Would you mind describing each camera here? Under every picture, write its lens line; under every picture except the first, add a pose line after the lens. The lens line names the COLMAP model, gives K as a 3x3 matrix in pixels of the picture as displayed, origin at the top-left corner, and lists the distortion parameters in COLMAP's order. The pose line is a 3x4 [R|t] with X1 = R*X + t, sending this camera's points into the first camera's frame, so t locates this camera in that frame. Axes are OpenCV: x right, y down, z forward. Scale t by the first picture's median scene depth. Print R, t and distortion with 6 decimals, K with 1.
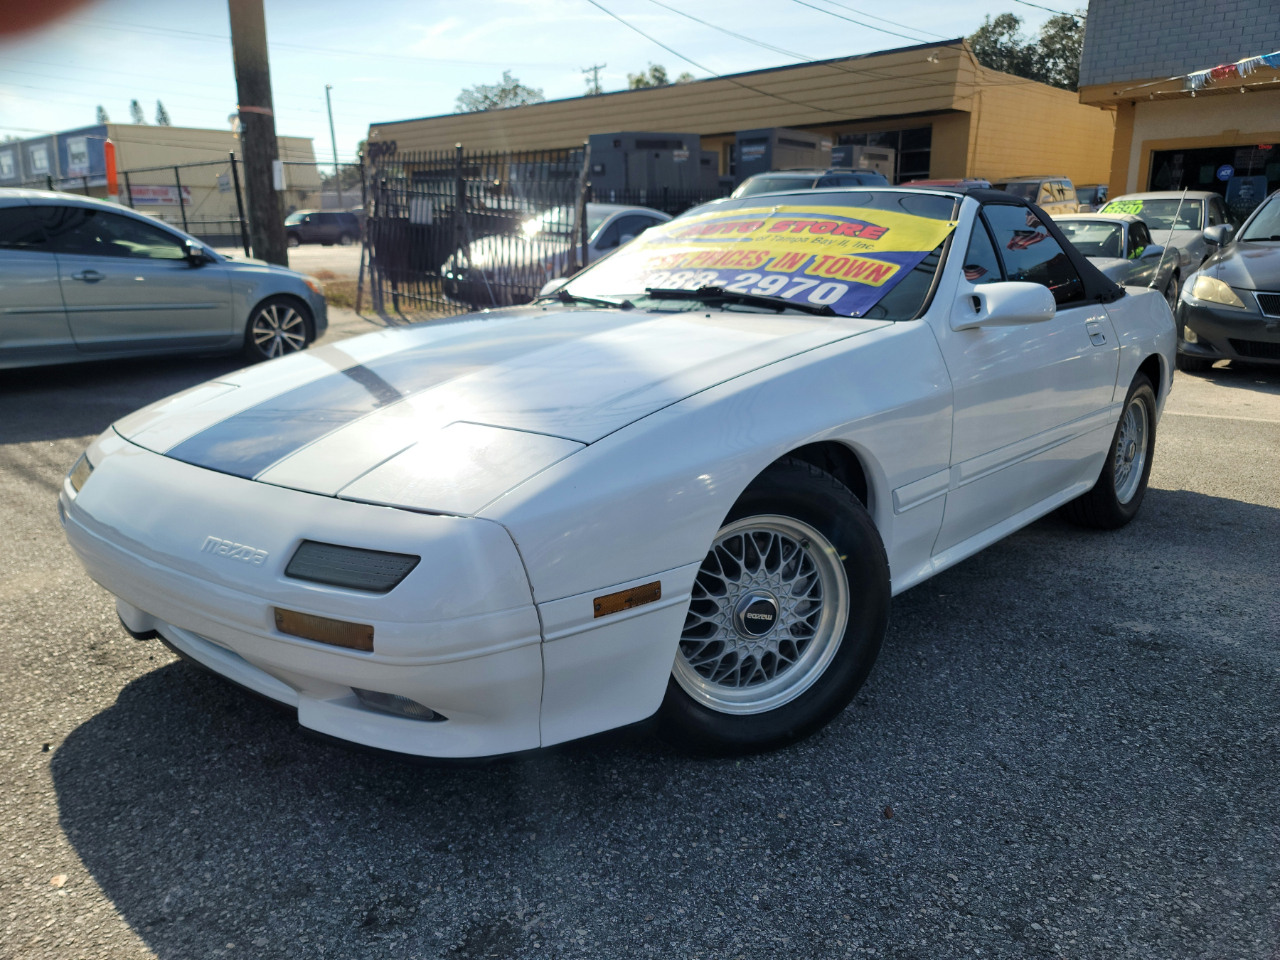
lens RADIAL K [[937.6, 0, 650.4], [0, 937.6, 476.6], [0, 0, 1]] dist [0.088253, -0.092041]
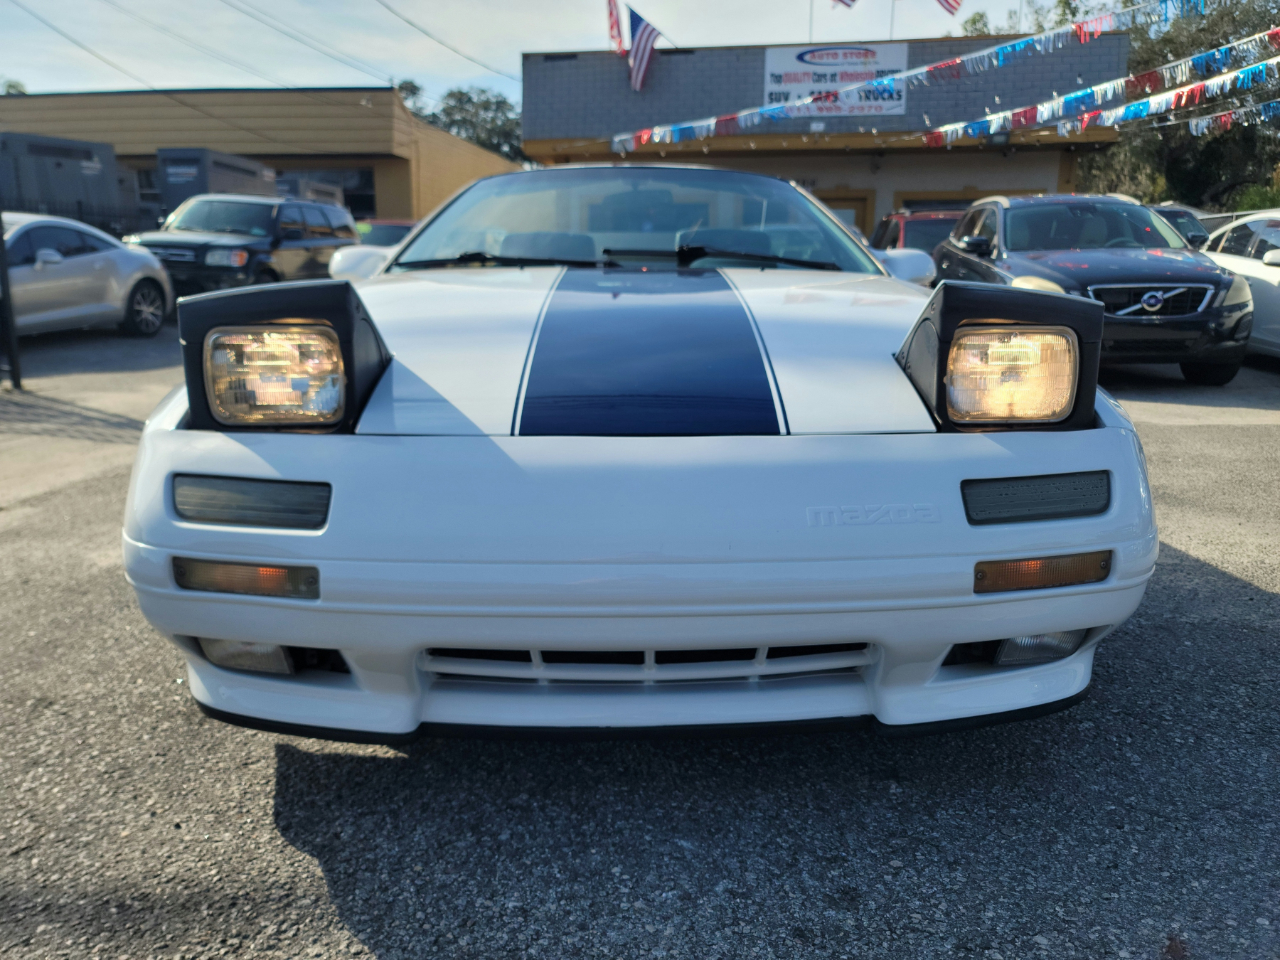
lens RADIAL K [[937.6, 0, 650.4], [0, 937.6, 476.6], [0, 0, 1]] dist [0.088253, -0.092041]
pose [[0.838572, -0.088268, 0.537593, -0.033771], [0.116980, 0.992944, -0.019440, 0.002153], [-0.532084, 0.079190, 0.842980, 0.060267]]
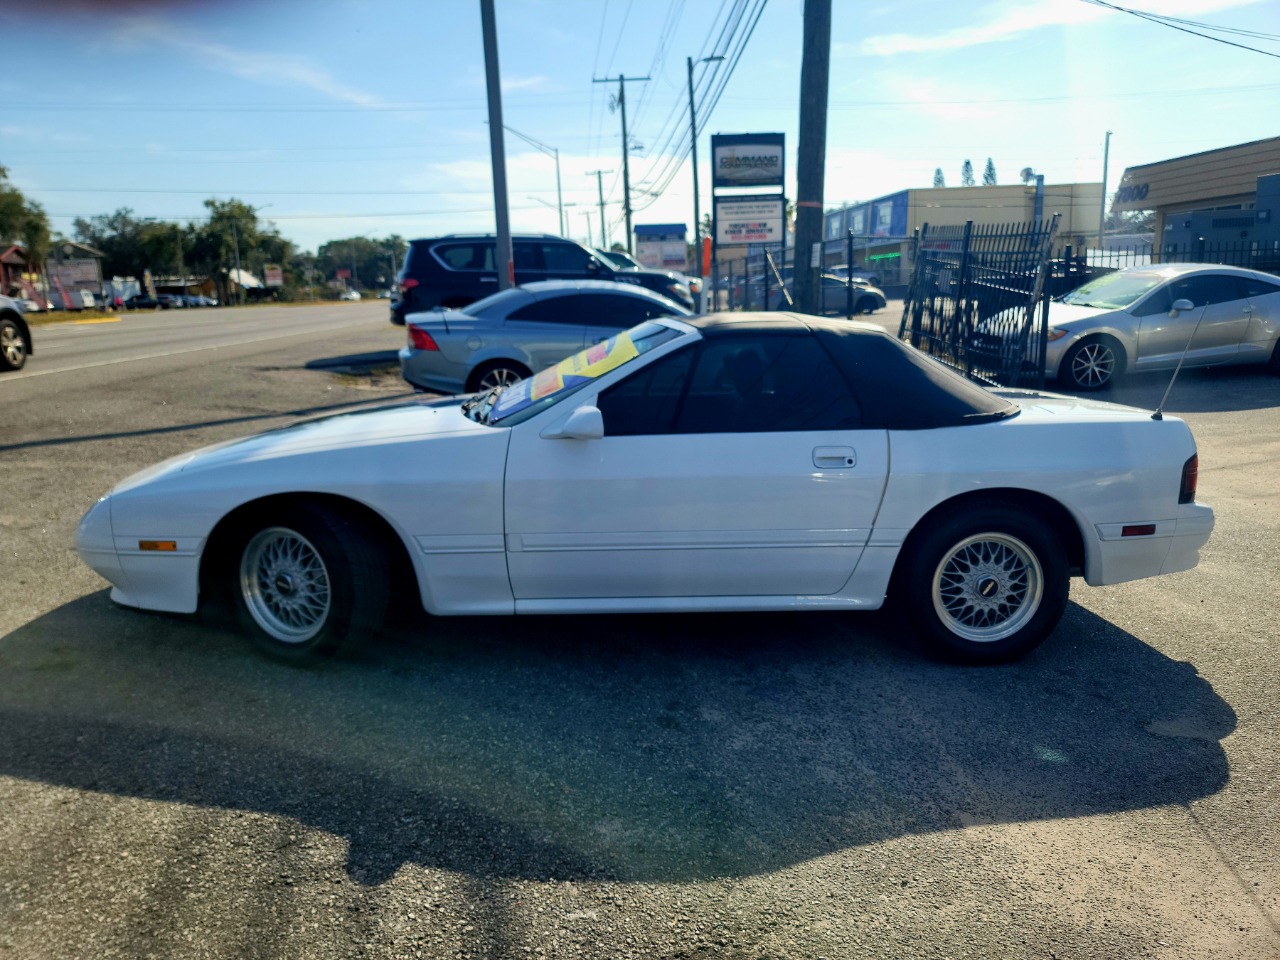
lens RADIAL K [[942.5, 0, 644.5], [0, 942.5, 459.9], [0, 0, 1]] dist [0.068738, -0.068762]
pose [[0.706278, 0.119574, -0.697763, 0.183748], [-0.161612, 0.986839, 0.005528, -0.020347], [0.689241, 0.108863, 0.716307, 0.017370]]
